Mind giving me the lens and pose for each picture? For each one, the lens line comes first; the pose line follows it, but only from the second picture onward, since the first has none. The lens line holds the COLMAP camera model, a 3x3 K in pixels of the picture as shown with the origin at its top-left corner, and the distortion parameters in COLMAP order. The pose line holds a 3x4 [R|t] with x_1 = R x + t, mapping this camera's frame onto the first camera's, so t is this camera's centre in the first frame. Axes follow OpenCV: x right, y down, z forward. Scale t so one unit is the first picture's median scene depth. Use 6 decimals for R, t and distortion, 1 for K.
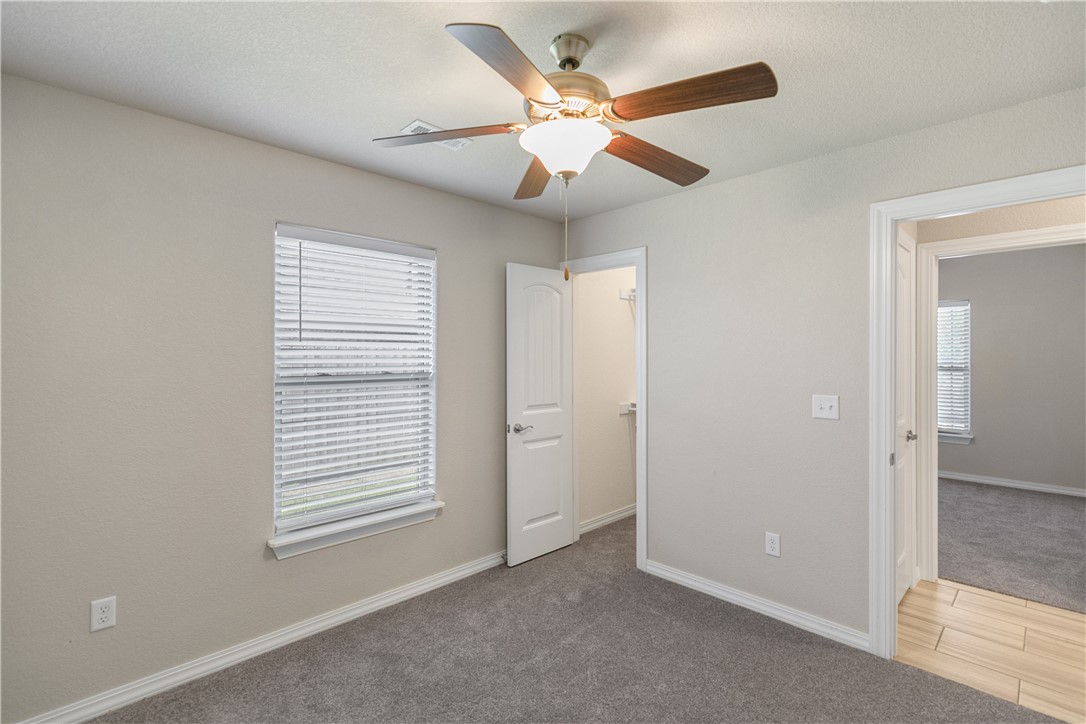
lens RADIAL K [[495.6, 0, 547.5], [0, 495.6, 351.5], [0, 0, 1]] dist [-0.002619, -0.000149]
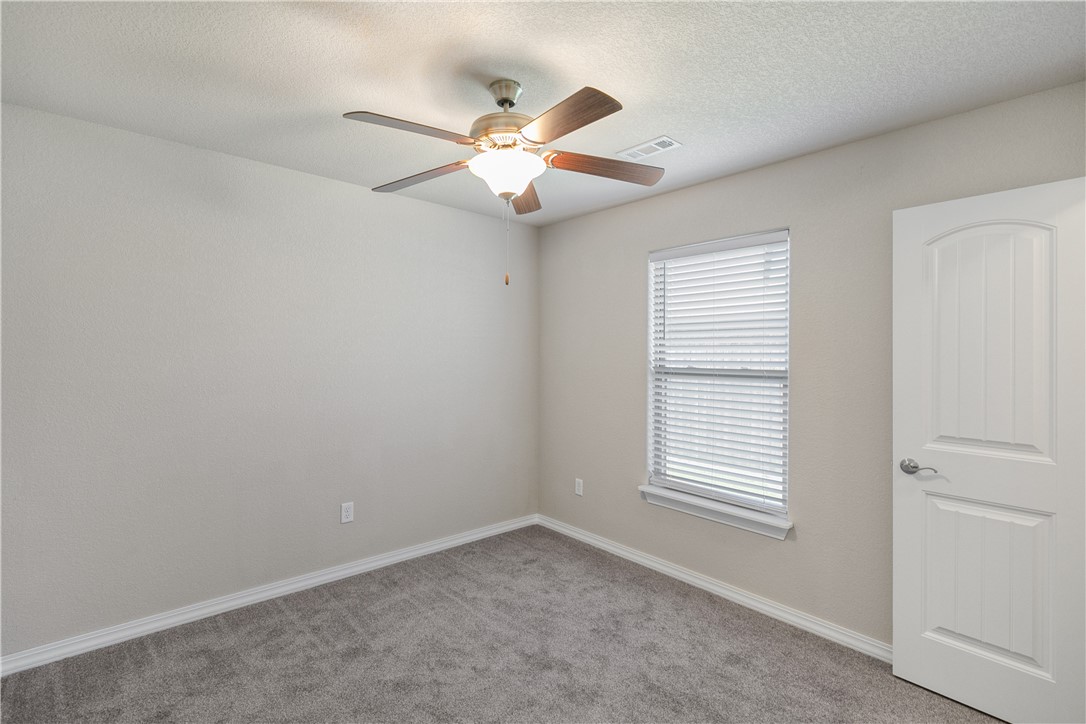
lens RADIAL K [[490.3, 0, 545.4], [0, 490.3, 347.5], [0, 0, 1]] dist [0.002196, 0.000576]
pose [[-0.039709, -0.011980, -0.999139, 0.712669], [0.000861, 0.999927, -0.012024, 0.011802], [0.999211, -0.001338, -0.039696, 0.676476]]
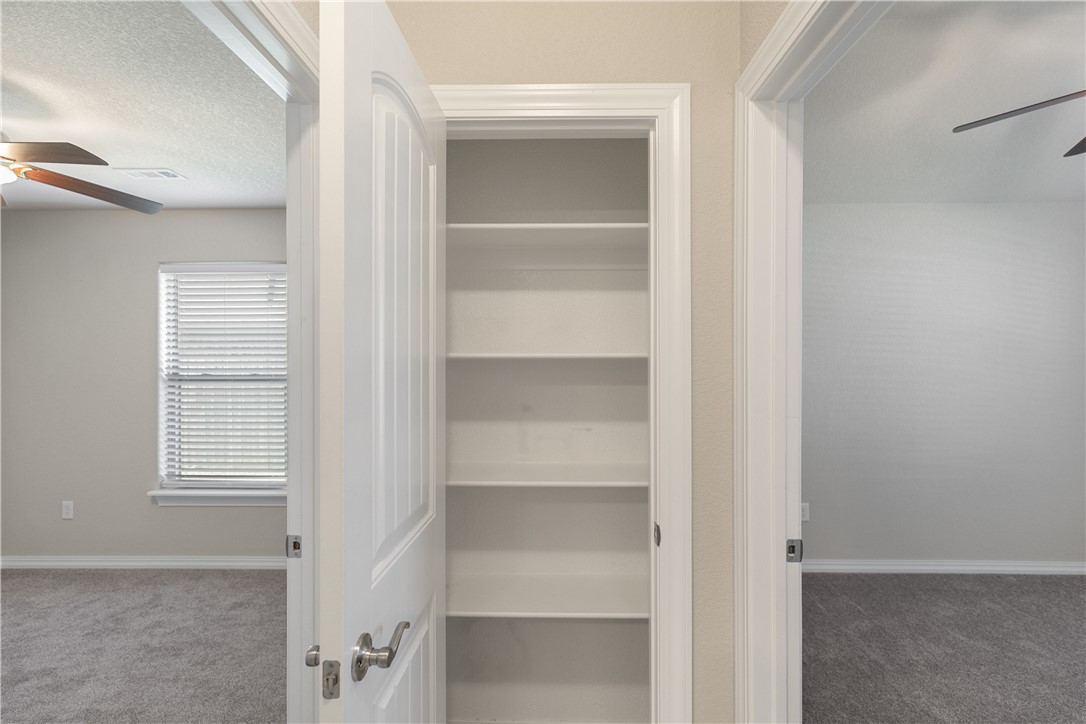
lens RADIAL K [[502.7, 0, 543.0], [0, 502.7, 362.0], [0, 0, 1]] dist [0.005631, -0.001137]
pose [[0.702998, -0.002101, -0.711189, 1.075015], [0.007183, 0.999966, 0.004145, 0.014464], [0.711156, -0.008022, 0.702989, 0.675463]]
